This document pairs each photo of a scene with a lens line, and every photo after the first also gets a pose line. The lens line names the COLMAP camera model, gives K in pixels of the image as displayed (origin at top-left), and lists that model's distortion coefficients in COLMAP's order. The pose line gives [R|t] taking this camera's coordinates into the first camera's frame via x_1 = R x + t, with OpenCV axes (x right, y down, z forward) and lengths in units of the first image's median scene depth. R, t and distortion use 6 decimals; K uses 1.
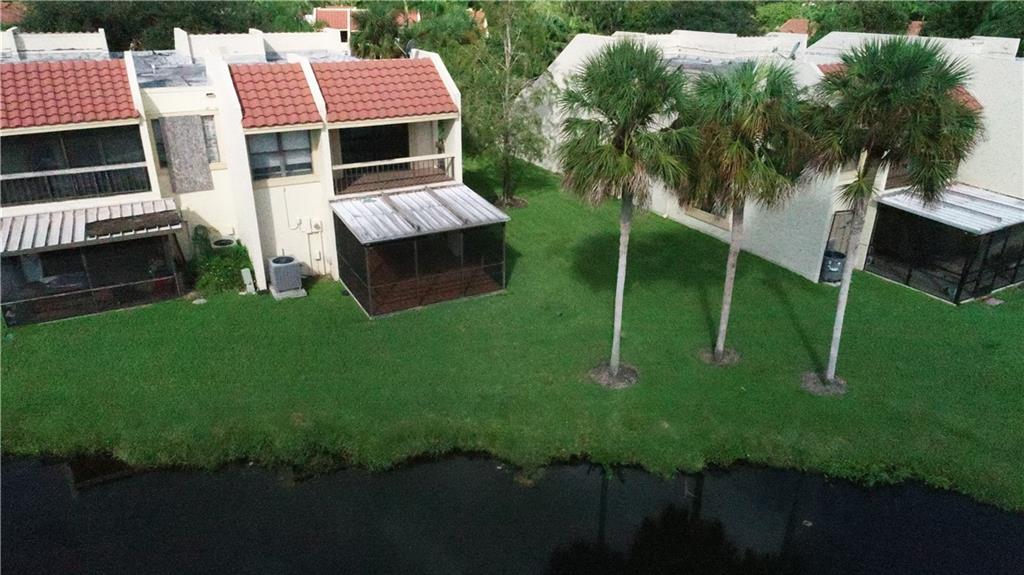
lens RADIAL K [[686.7, 0, 512.0], [0, 686.7, 287.5], [0, 0, 1]] dist [-0.001037, 0.000615]
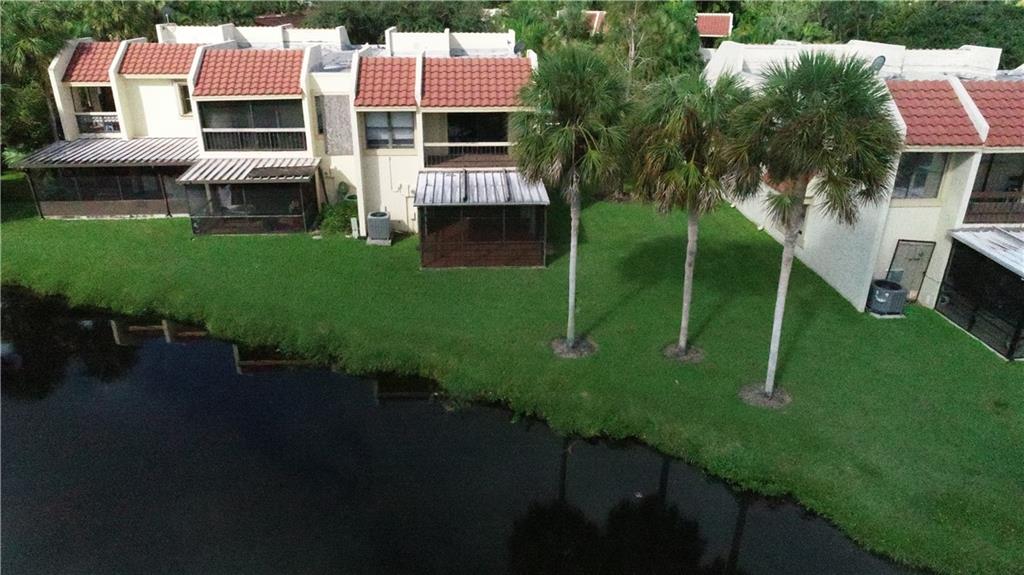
lens RADIAL K [[686.7, 0, 512.0], [0, 686.7, 287.5], [0, 0, 1]] dist [-0.001037, 0.000615]
pose [[0.909461, 0.165354, -0.381495, 0.384646], [-0.166006, 0.985623, 0.031457, 0.011519], [0.381212, 0.034721, 0.923836, -0.056733]]
